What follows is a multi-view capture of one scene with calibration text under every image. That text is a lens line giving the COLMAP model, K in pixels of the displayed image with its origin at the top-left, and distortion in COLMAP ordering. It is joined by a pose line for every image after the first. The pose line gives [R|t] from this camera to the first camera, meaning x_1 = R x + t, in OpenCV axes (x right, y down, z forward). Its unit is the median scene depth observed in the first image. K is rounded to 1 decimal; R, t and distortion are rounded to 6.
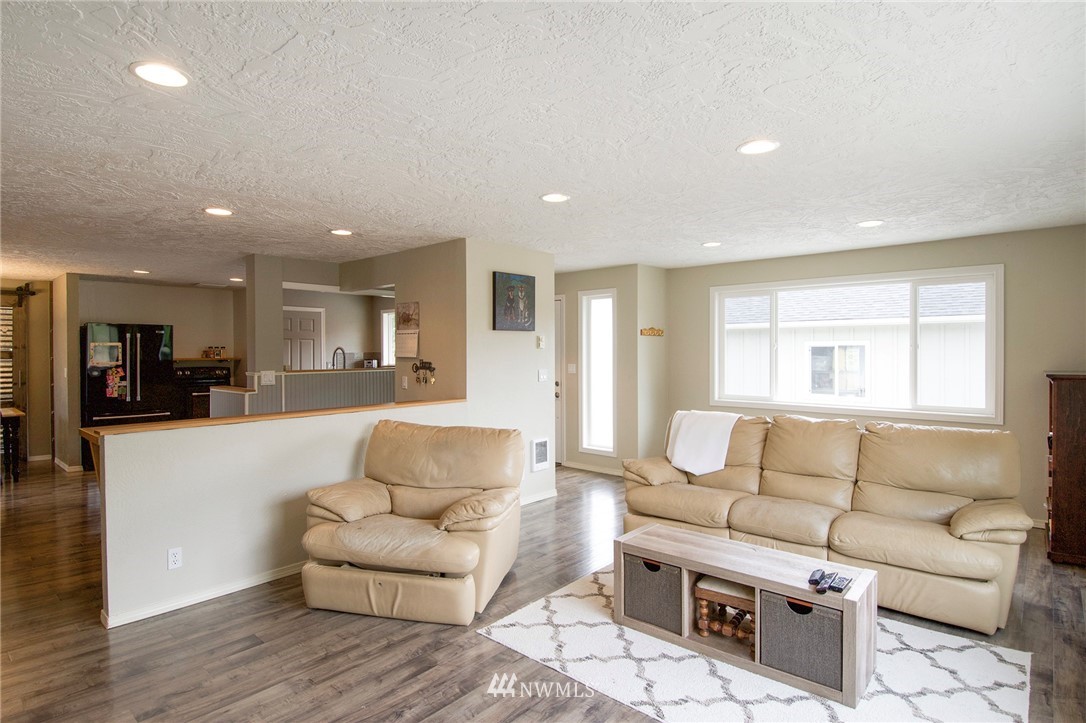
lens RADIAL K [[582.4, 0, 543.5], [0, 582.4, 356.4], [0, 0, 1]] dist [0.059990, -0.057854]
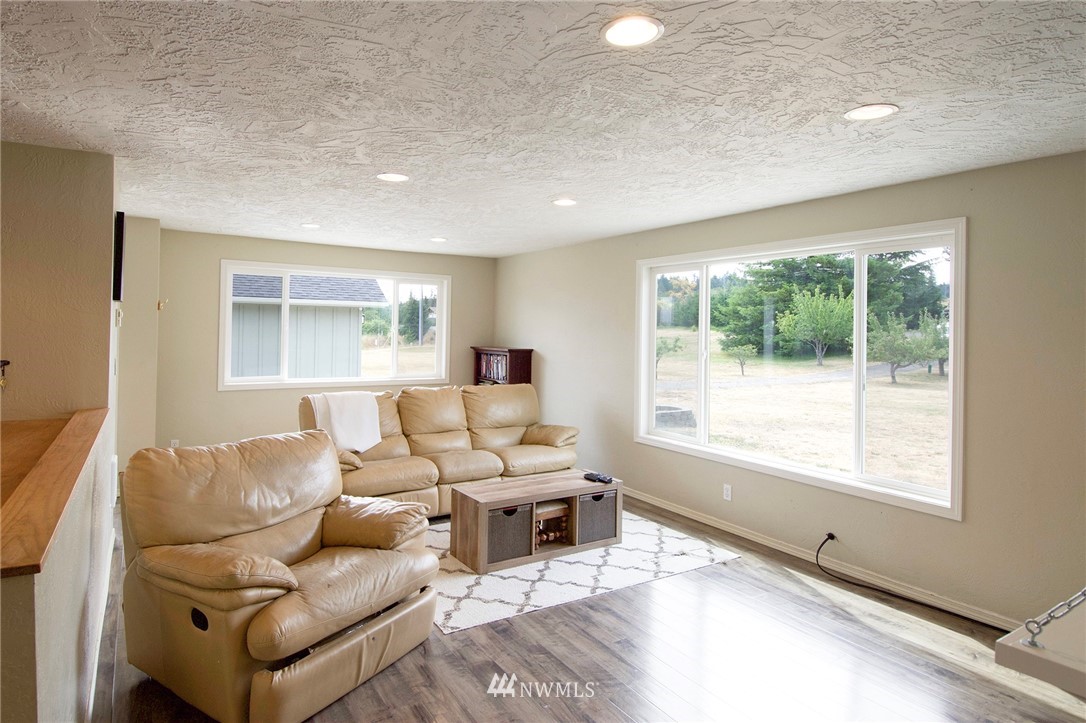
lens RADIAL K [[626.5, 0, 516.2], [0, 626.5, 341.1], [0, 0, 1]] dist [0.067598, -0.053023]
pose [[0.288976, -0.011737, 0.957264, -1.034325], [-0.005182, 0.999891, 0.013824, -0.019093], [-0.957322, -0.008955, 0.288884, 0.587408]]
